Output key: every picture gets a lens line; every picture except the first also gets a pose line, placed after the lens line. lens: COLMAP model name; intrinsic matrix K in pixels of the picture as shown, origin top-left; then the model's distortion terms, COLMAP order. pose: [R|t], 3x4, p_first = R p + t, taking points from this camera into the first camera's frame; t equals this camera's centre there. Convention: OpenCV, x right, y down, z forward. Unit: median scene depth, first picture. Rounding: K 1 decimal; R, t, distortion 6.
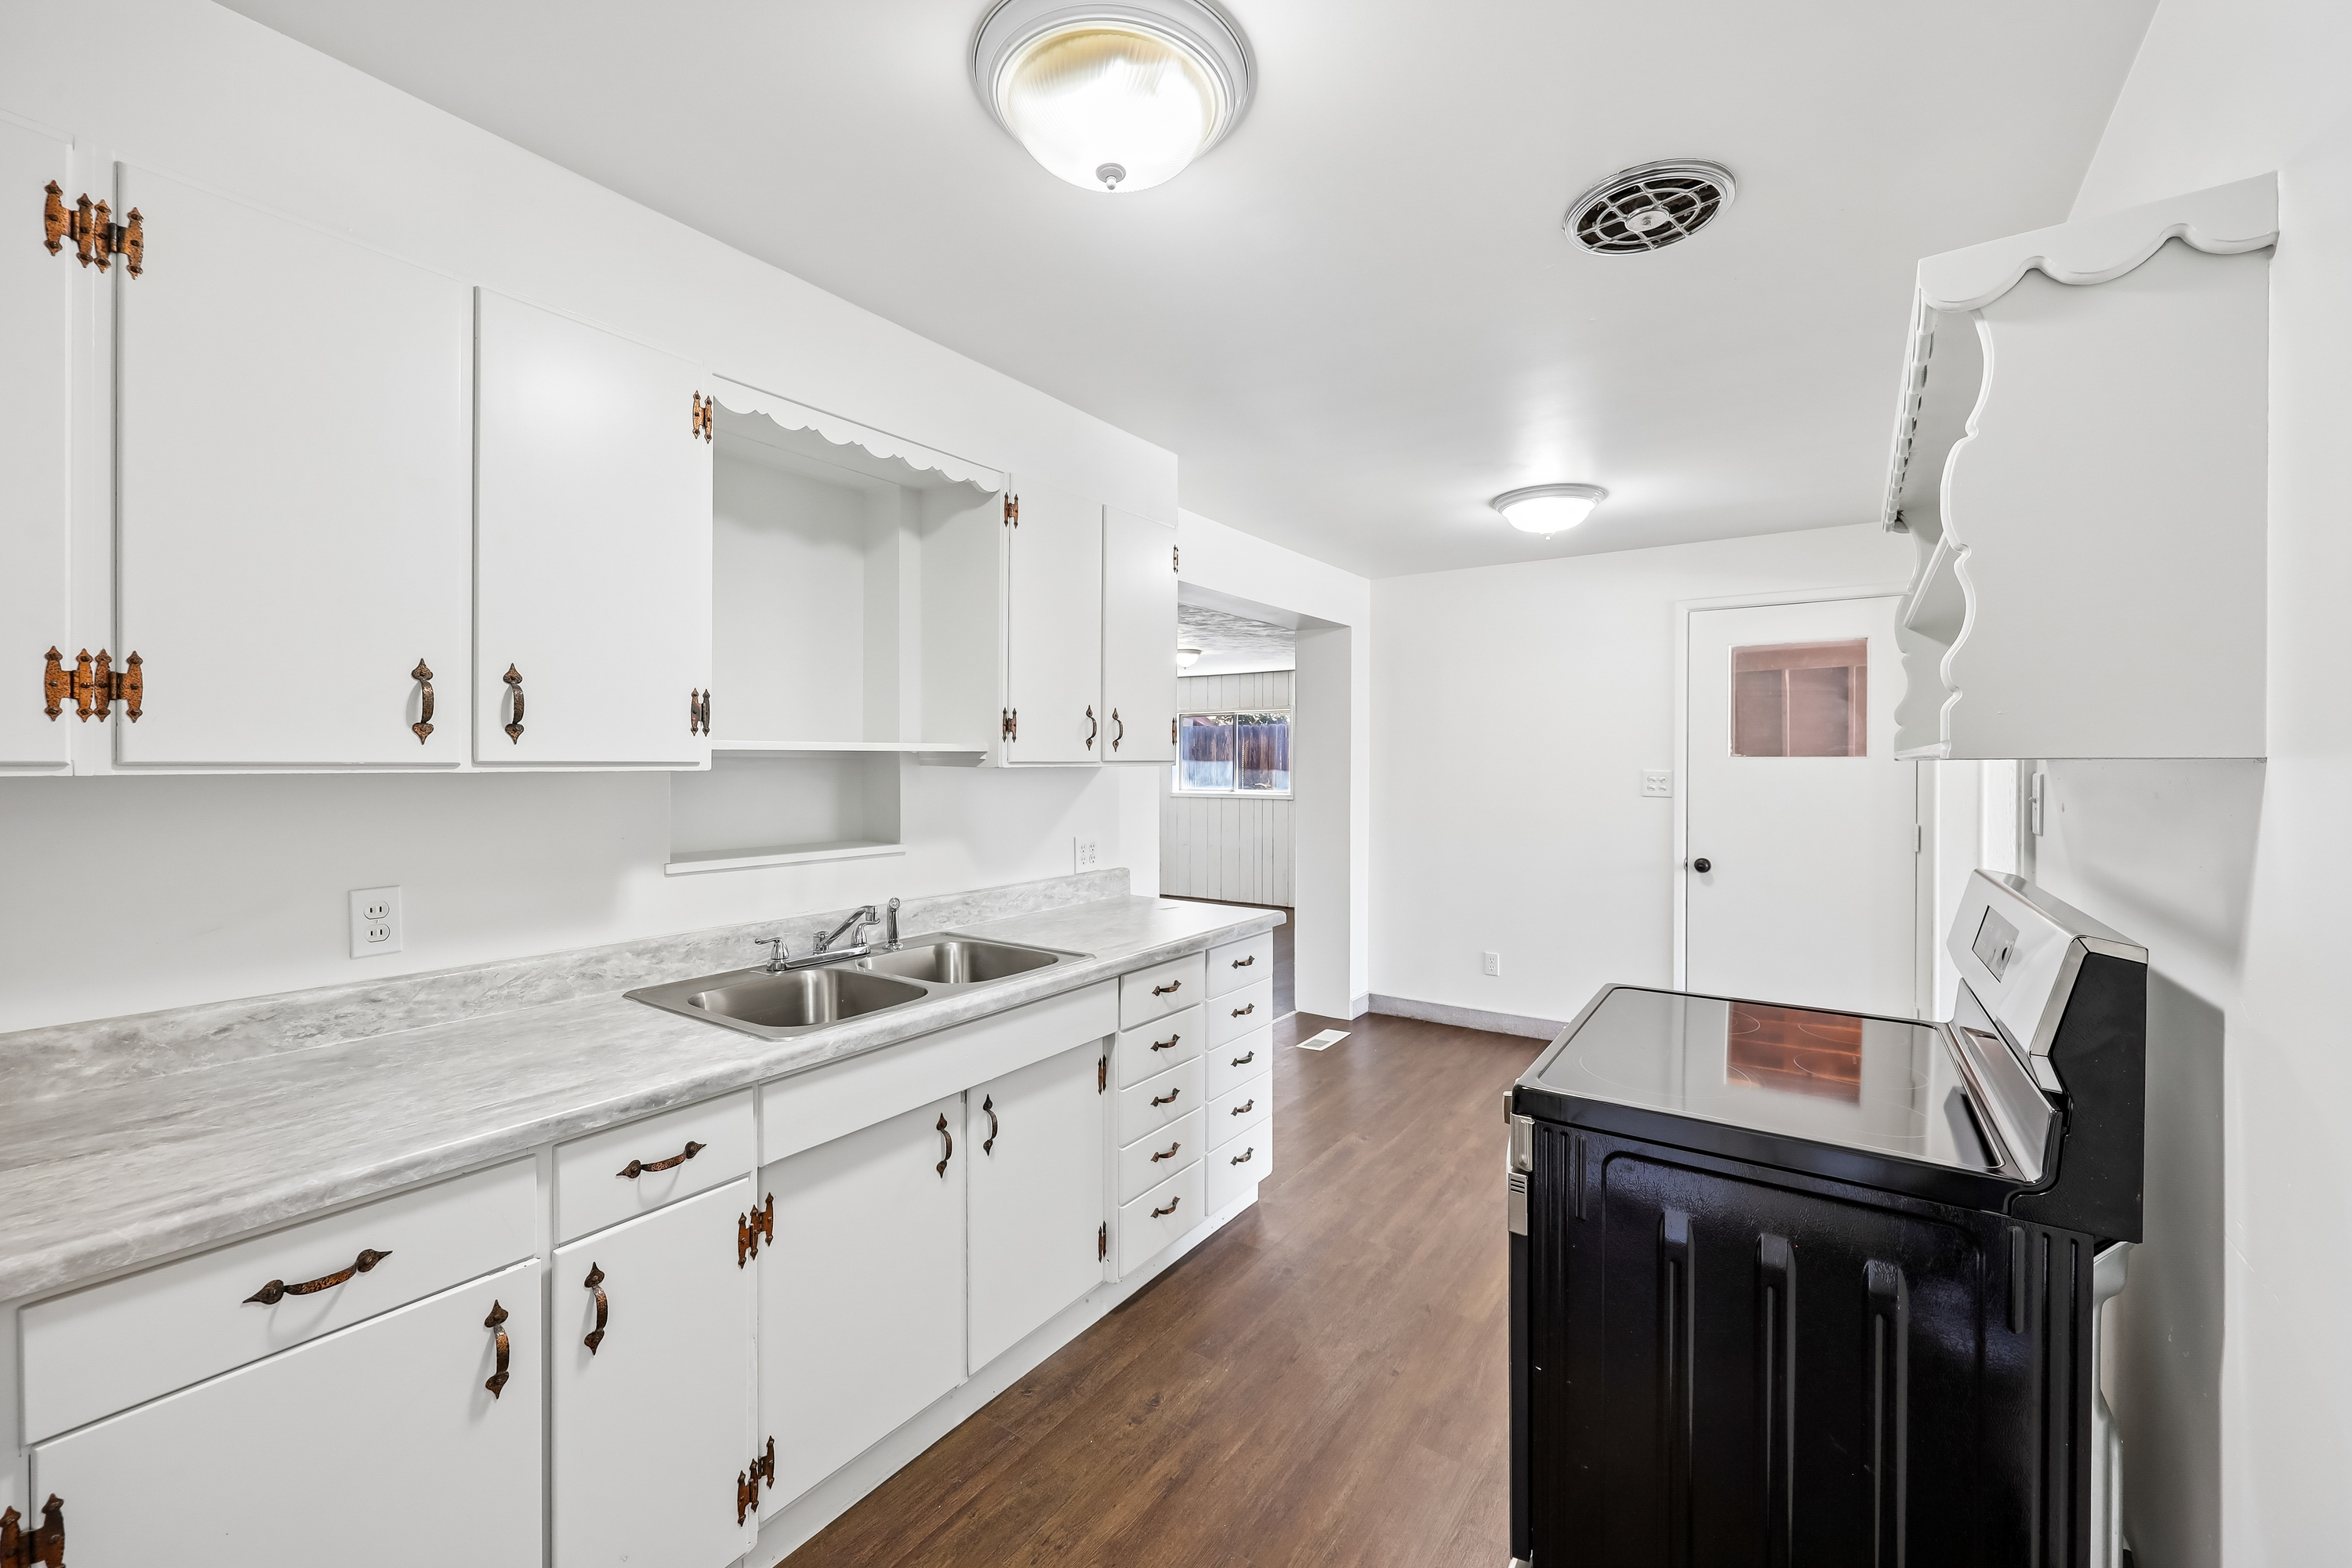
lens RADIAL K [[933.9, 0, 1183.4], [0, 933.9, 768.2], [0, 0, 1]] dist [-0.003824, 0.000780]
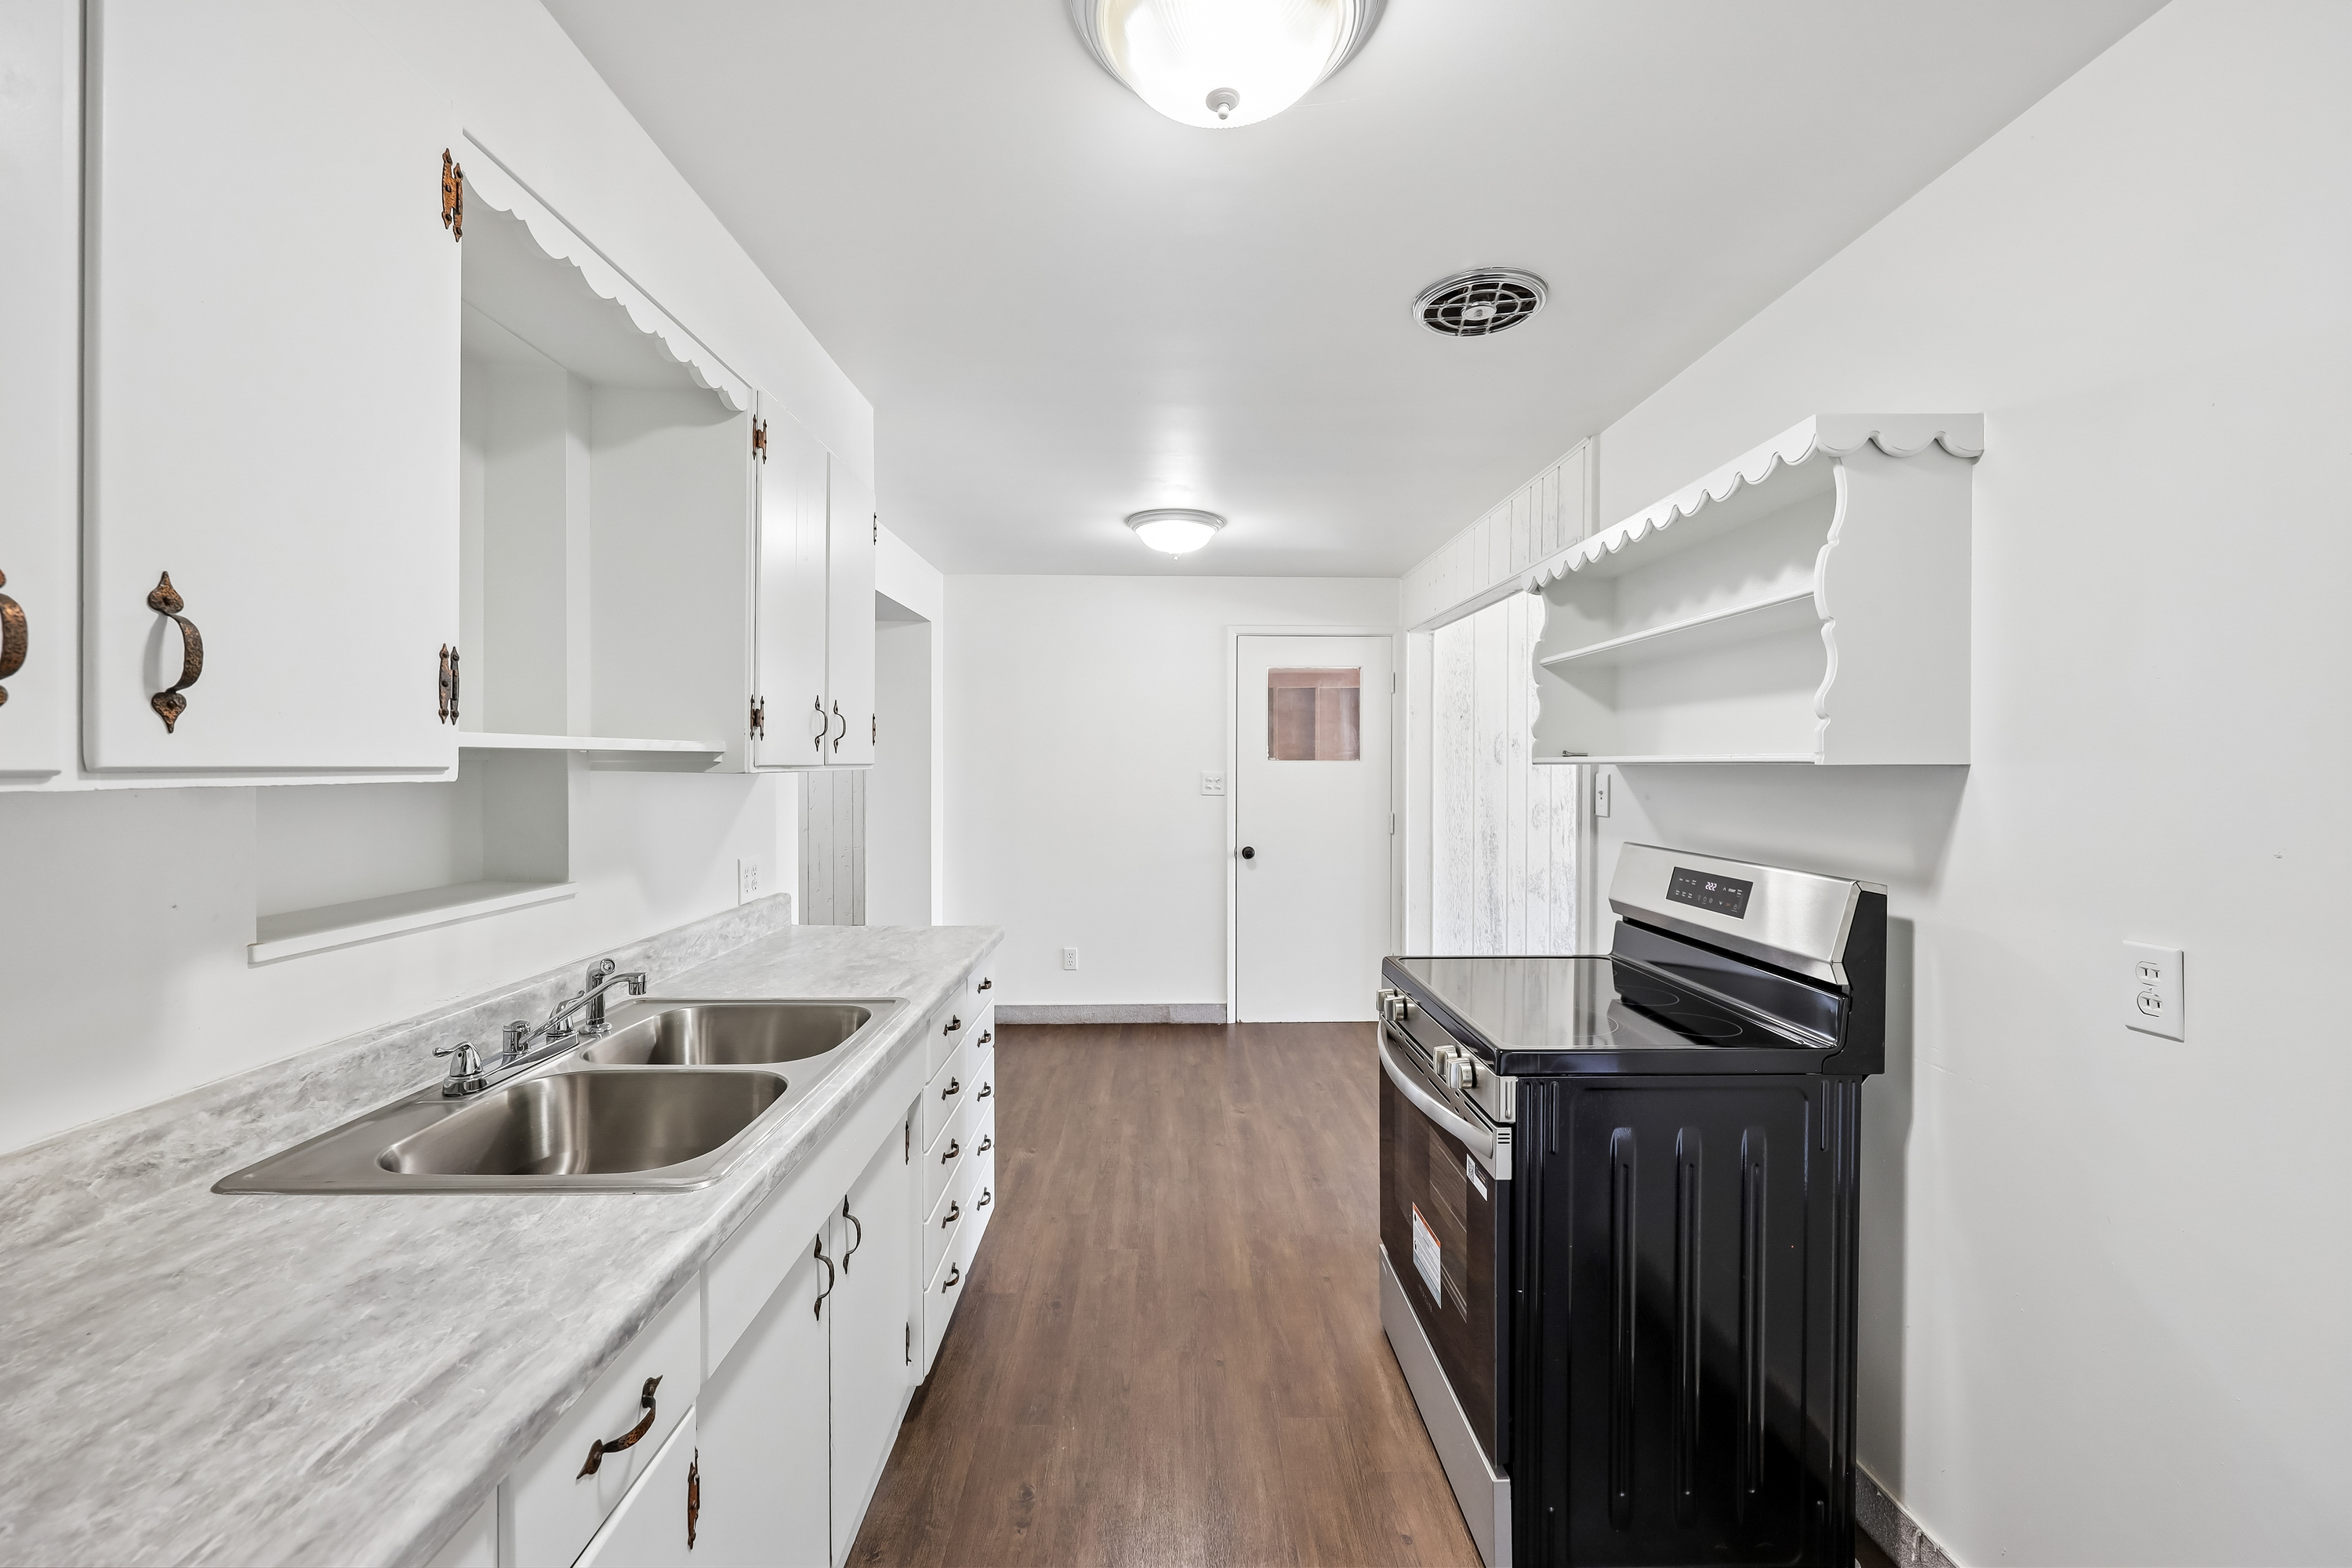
lens RADIAL K [[933.9, 0, 1175.7], [0, 933.9, 772.8], [0, 0, 1]] dist [-0.003824, 0.000780]
pose [[0.813886, -0.005166, 0.581002, -0.467082], [0.003415, 0.999986, 0.004107, -0.003580], [-0.581015, -0.001358, 0.813892, 0.227154]]
